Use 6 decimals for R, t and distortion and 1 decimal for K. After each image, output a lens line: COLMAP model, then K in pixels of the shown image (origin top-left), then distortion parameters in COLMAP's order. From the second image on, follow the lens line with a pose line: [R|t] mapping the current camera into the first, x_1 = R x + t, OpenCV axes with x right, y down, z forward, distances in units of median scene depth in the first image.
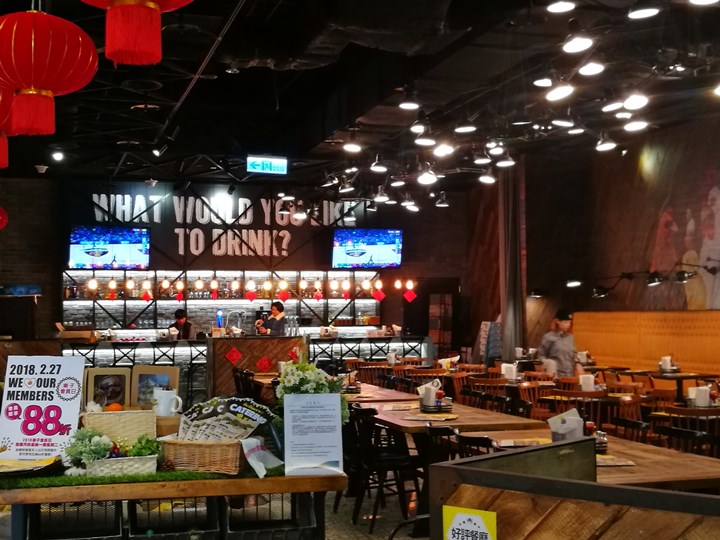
lens RADIAL K [[1055.3, 0, 360.0], [0, 1055.3, 270.0], [0, 0, 1]] dist [0.033963, 0.014329]
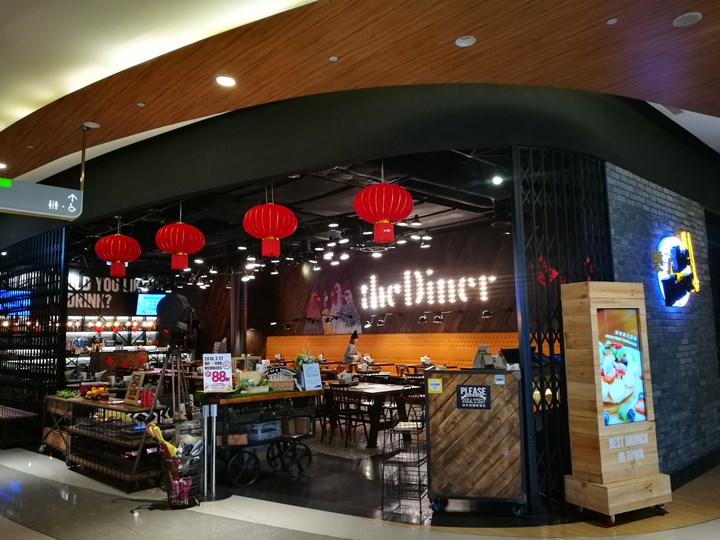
lens RADIAL K [[572.8, 0, 361.2], [0, 572.8, 238.3], [0, 0, 1]] dist [0.009001, -0.004330]
pose [[0.888235, 0.067048, 0.454470, -0.149556], [-0.007473, 0.991270, -0.131636, -0.005576], [-0.459328, 0.113527, 0.880982, -0.124136]]
